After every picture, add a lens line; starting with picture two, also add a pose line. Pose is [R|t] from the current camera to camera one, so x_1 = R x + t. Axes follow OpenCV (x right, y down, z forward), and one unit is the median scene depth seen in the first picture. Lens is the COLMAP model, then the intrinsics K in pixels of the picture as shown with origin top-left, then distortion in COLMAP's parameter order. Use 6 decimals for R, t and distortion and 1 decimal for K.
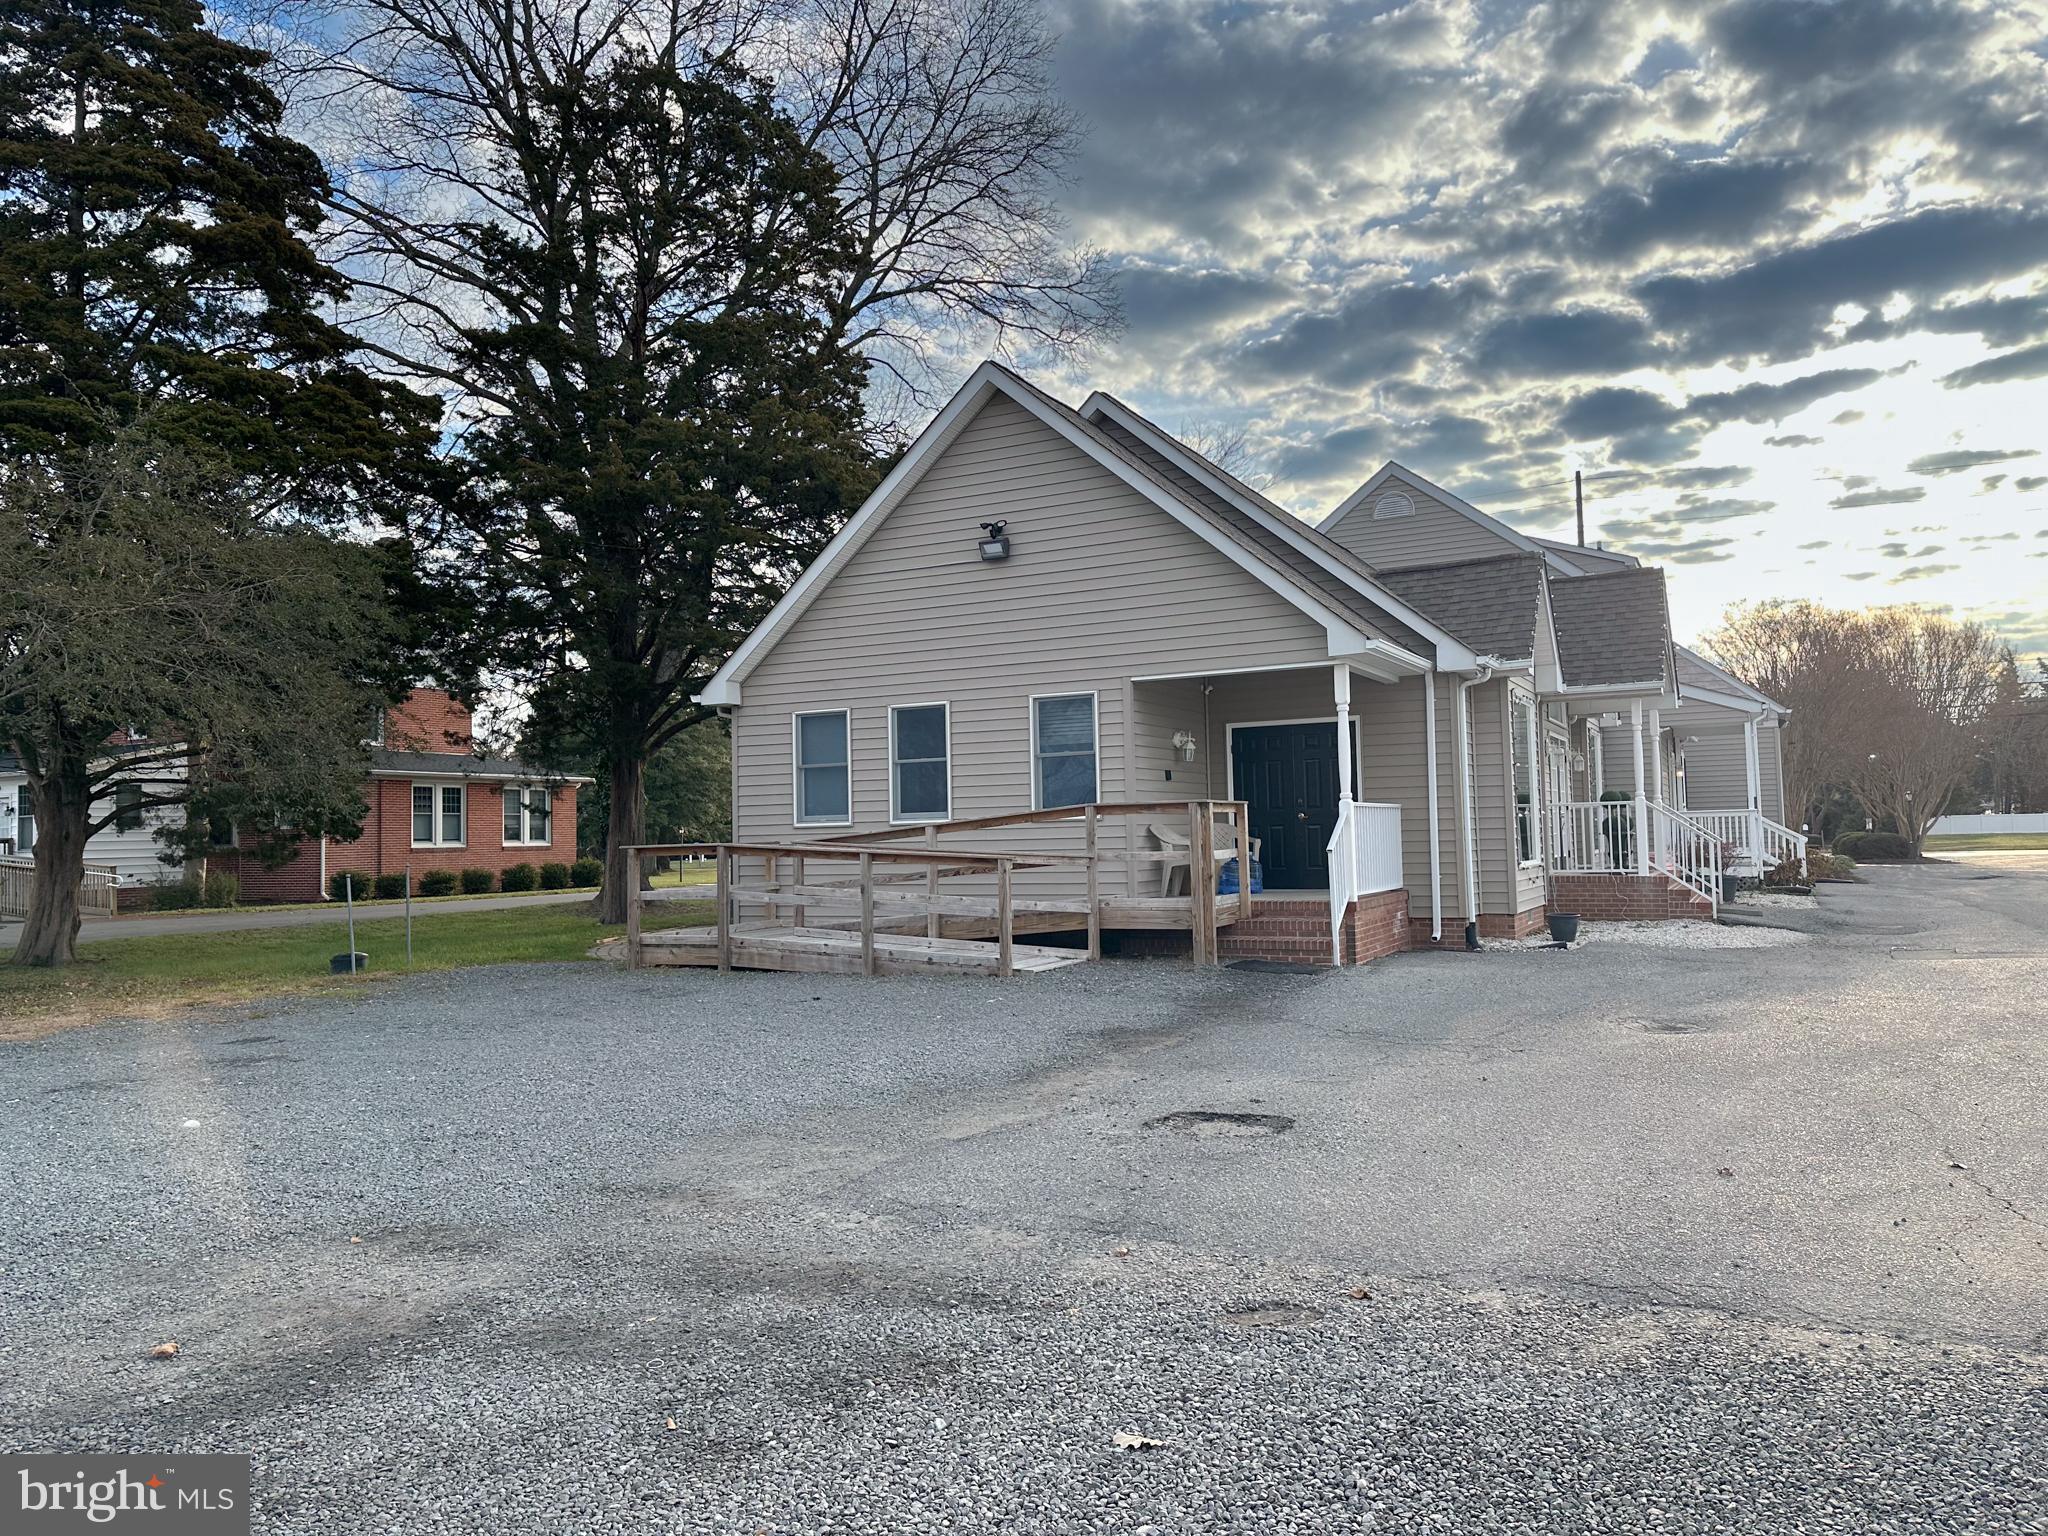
lens RADIAL K [[1325.5, 0, 1022.8], [0, 1325.5, 764.8], [0, 0, 1]] dist [0.003298, 0.000601]
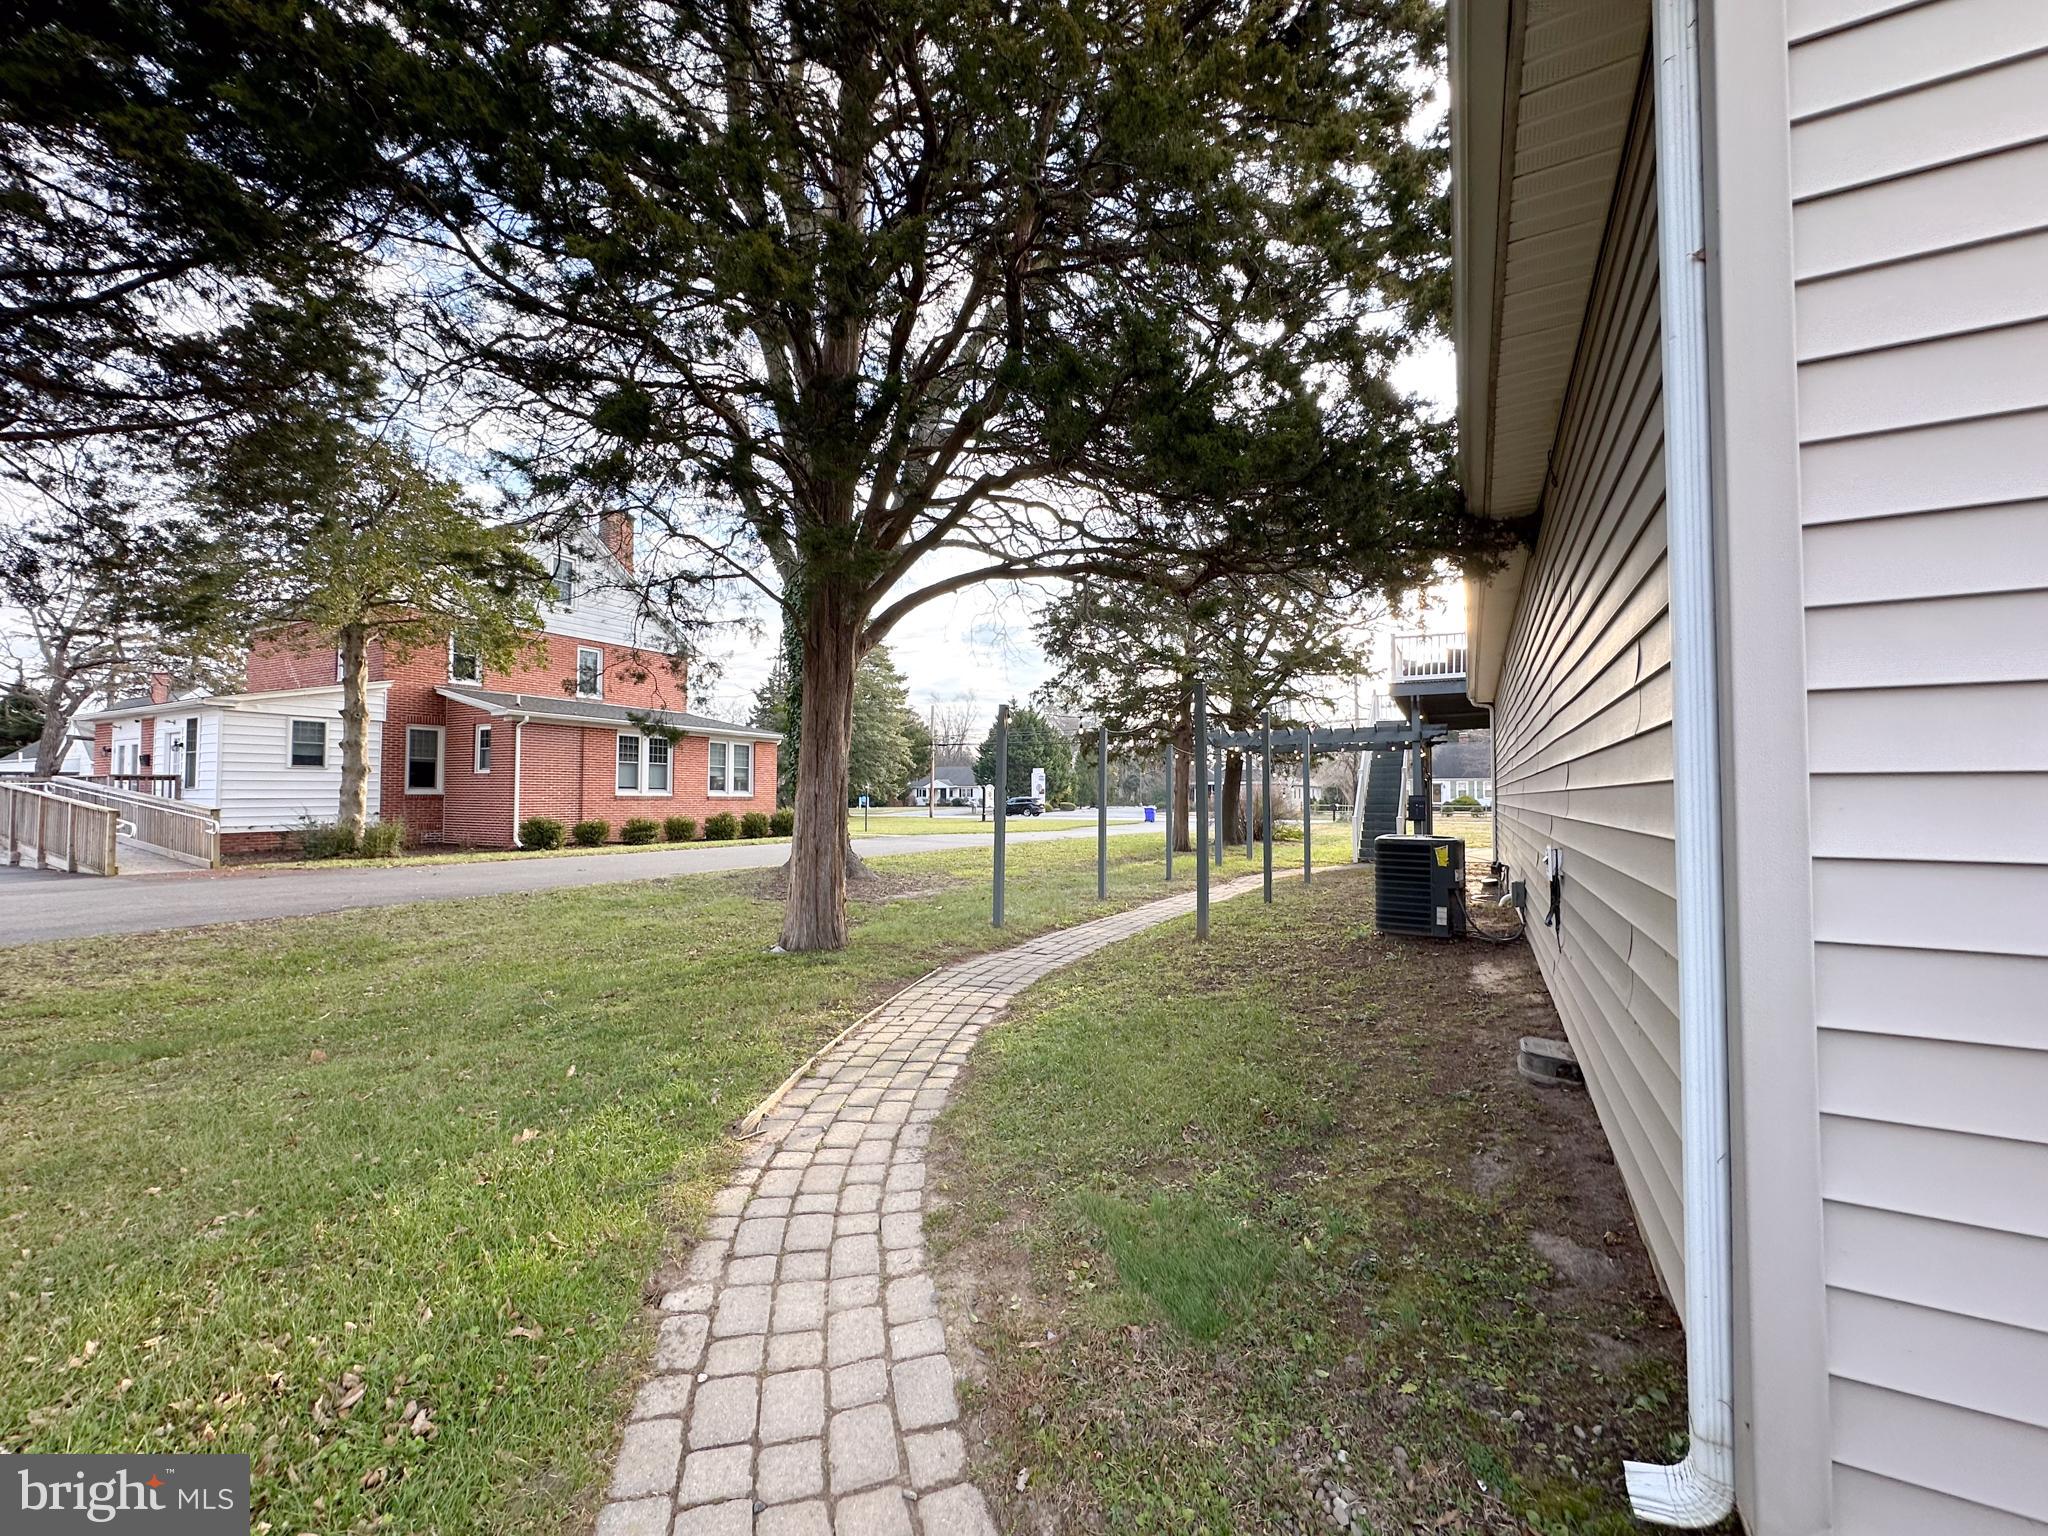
lens RADIAL K [[813.5, 0, 1020.9], [0, 813.5, 770.0], [0, 0, 1]] dist [-0.005954, 0.000404]
pose [[0.998806, 0.021924, -0.043662, -0.120694], [-0.020997, 0.999547, 0.021576, 0.022490], [0.044115, -0.020633, 0.998813, 0.383495]]
